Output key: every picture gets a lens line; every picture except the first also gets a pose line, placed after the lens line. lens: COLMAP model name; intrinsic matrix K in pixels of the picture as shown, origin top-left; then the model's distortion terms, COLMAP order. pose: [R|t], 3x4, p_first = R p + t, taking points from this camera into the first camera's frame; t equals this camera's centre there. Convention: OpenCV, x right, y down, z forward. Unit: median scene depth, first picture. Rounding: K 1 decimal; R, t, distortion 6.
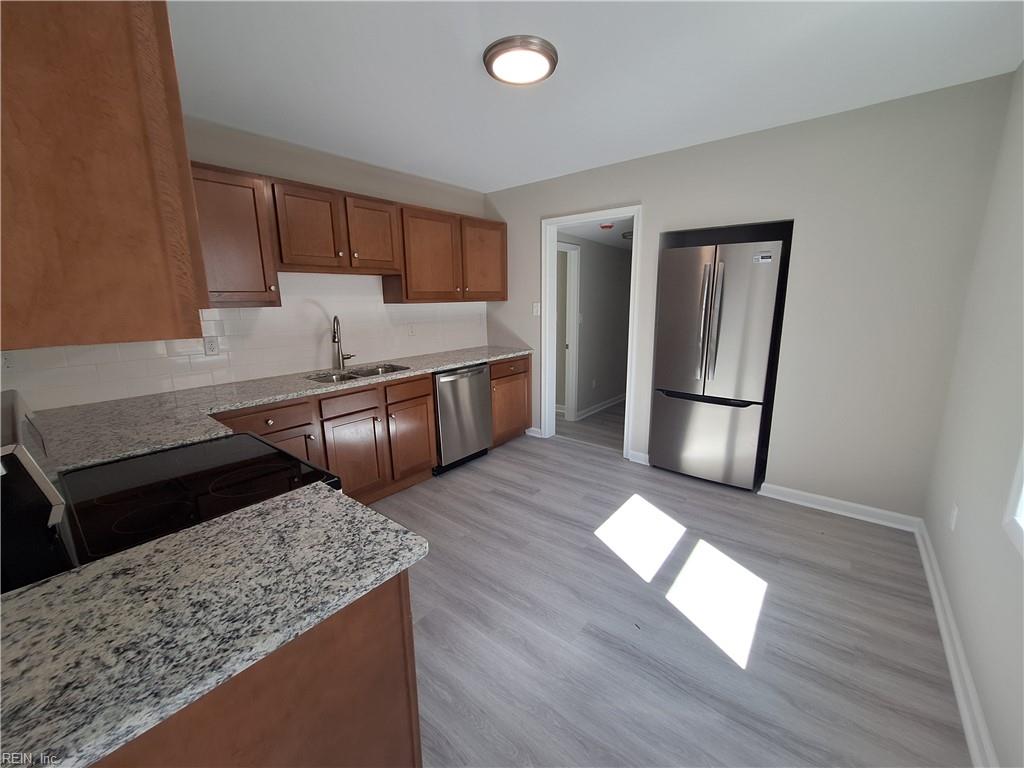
lens RADIAL K [[405.1, 0, 513.5], [0, 405.1, 379.2], [0, 0, 1]] dist [-0.002163, -0.000135]
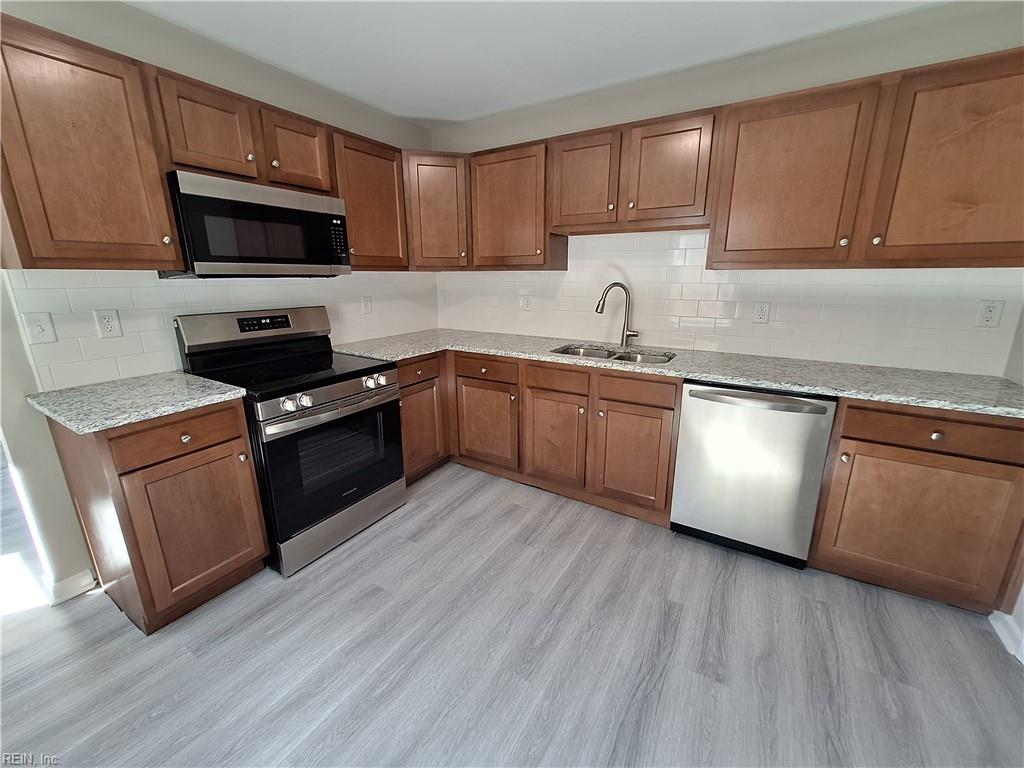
lens RADIAL K [[405.1, 0, 513.5], [0, 405.1, 379.2], [0, 0, 1]] dist [-0.002163, -0.000135]
pose [[0.141169, 0.259389, -0.955400, 0.380063], [-0.197400, 0.953060, 0.229586, -0.110834], [0.970105, 0.156185, 0.185746, 0.634686]]
